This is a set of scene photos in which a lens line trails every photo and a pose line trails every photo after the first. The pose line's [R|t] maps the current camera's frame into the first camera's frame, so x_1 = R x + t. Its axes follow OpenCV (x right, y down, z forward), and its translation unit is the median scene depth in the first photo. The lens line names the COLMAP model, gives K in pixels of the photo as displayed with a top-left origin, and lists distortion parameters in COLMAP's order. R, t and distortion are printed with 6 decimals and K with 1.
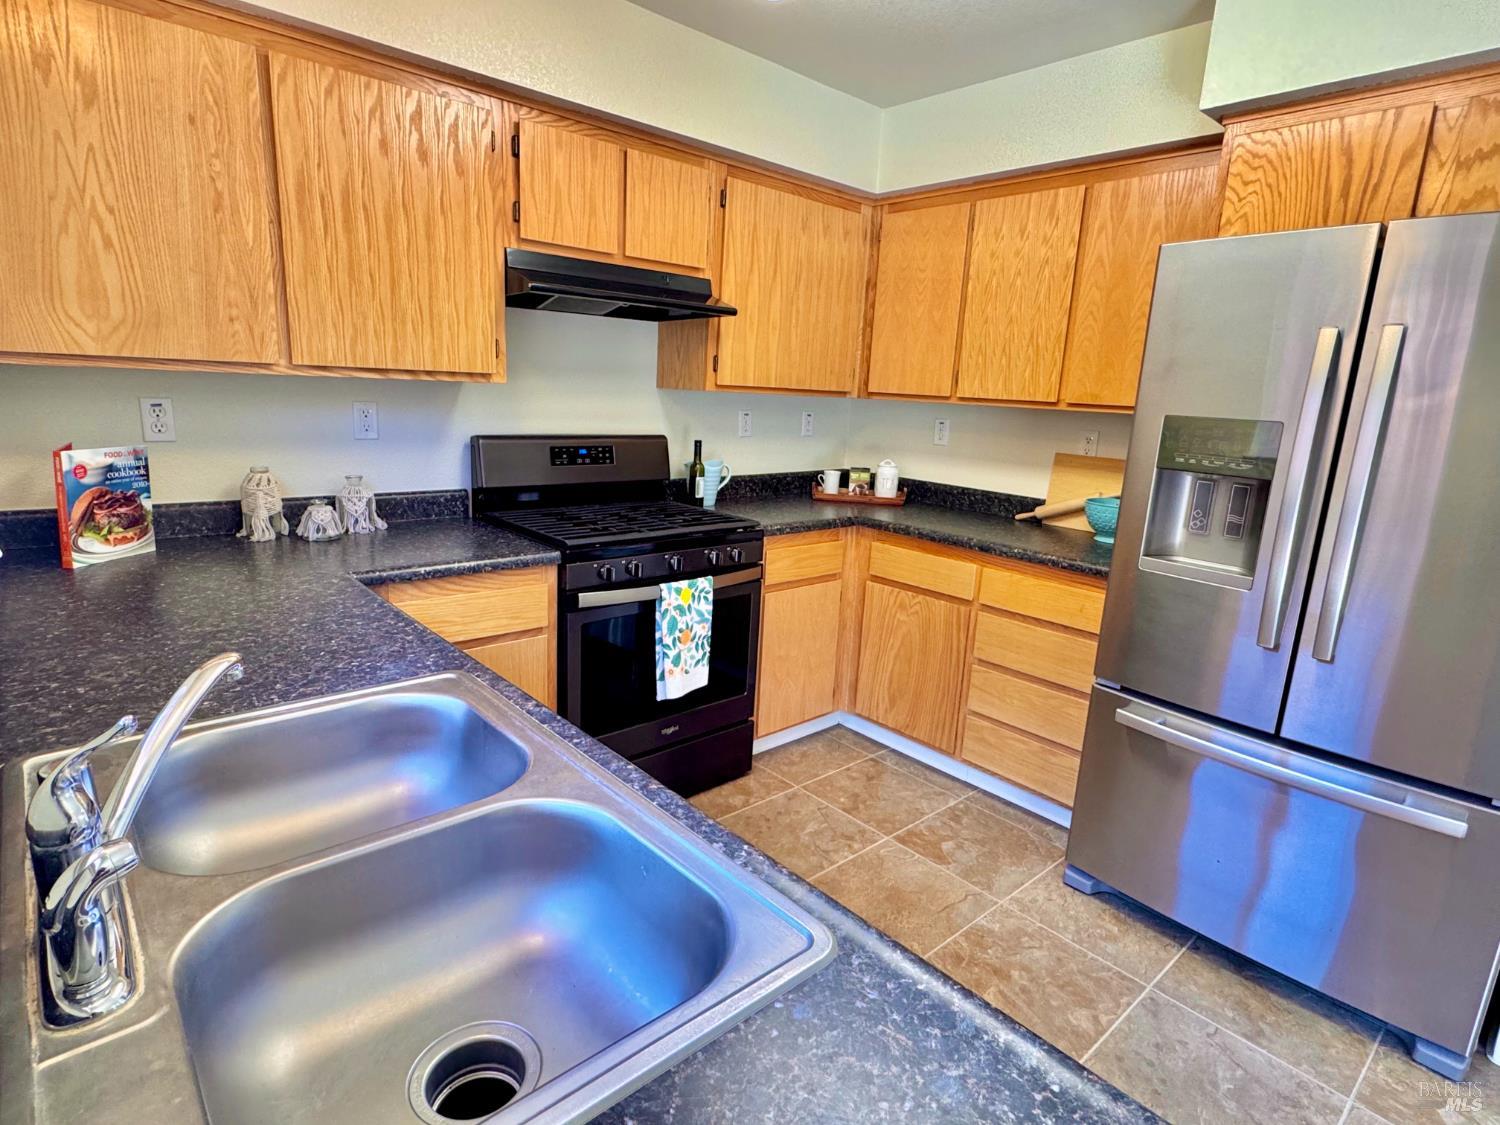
lens RADIAL K [[815.3, 0, 746.6], [0, 815.3, 563.2], [0, 0, 1]] dist [0.001637, 0.000583]
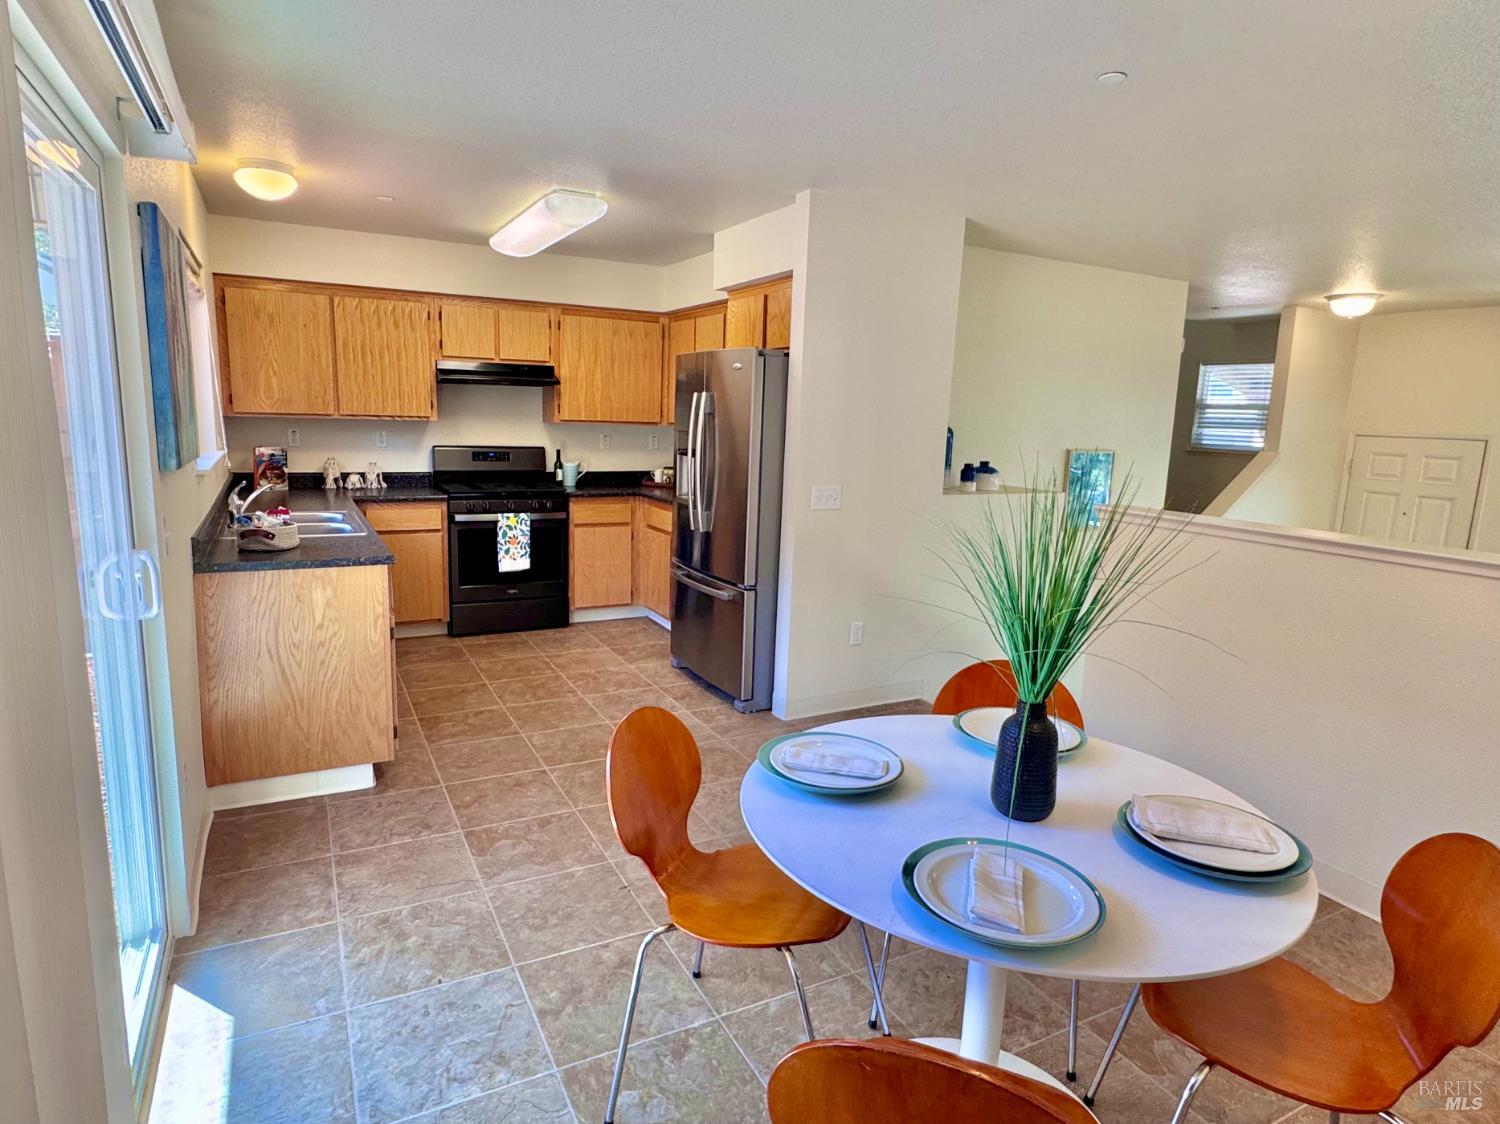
lens RADIAL K [[899.2, 0, 753.4], [0, 899.2, 563.9], [0, 0, 1]] dist [-0.004988, -0.000380]
pose [[0.970430, 0.022592, -0.240323, 1.084401], [-0.036711, 0.997842, -0.054435, 0.254416], [0.238575, 0.061648, 0.969165, -1.071428]]
